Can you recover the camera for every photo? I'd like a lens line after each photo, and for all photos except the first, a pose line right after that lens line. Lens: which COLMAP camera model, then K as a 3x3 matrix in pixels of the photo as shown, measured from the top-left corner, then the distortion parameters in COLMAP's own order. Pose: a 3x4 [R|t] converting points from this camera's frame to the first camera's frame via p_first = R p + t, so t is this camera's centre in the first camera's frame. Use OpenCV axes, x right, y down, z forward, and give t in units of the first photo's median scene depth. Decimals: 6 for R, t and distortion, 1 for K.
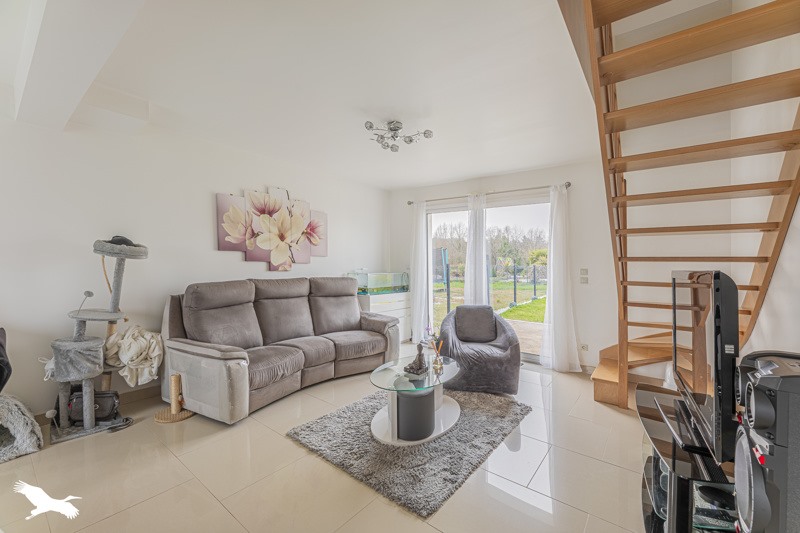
lens RADIAL K [[329.0, 0, 405.6], [0, 329.0, 277.5], [0, 0, 1]] dist [-0.010593, -0.000053]
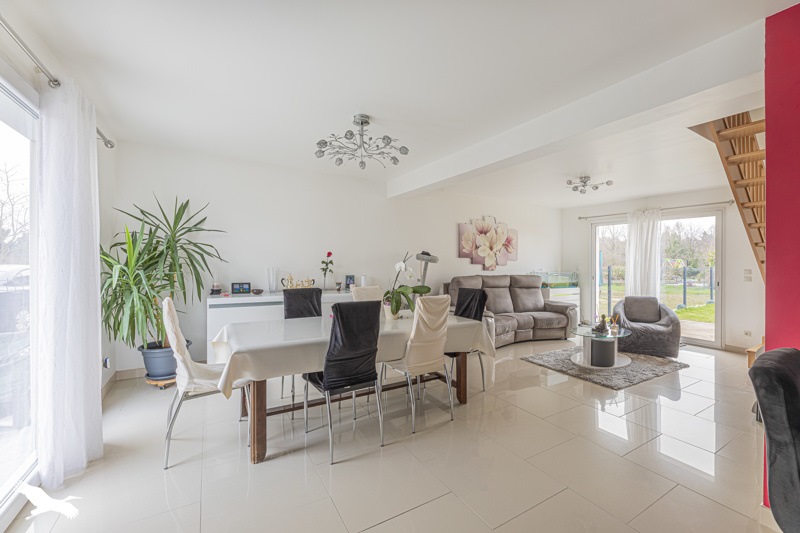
lens RADIAL K [[329.0, 0, 405.6], [0, 329.0, 277.5], [0, 0, 1]] dist [-0.010593, -0.000053]
pose [[0.922282, 0.013432, -0.386285, -0.164598], [-0.016042, 0.999865, -0.003533, 0.027696], [0.386185, 0.009456, 0.922373, -0.613480]]
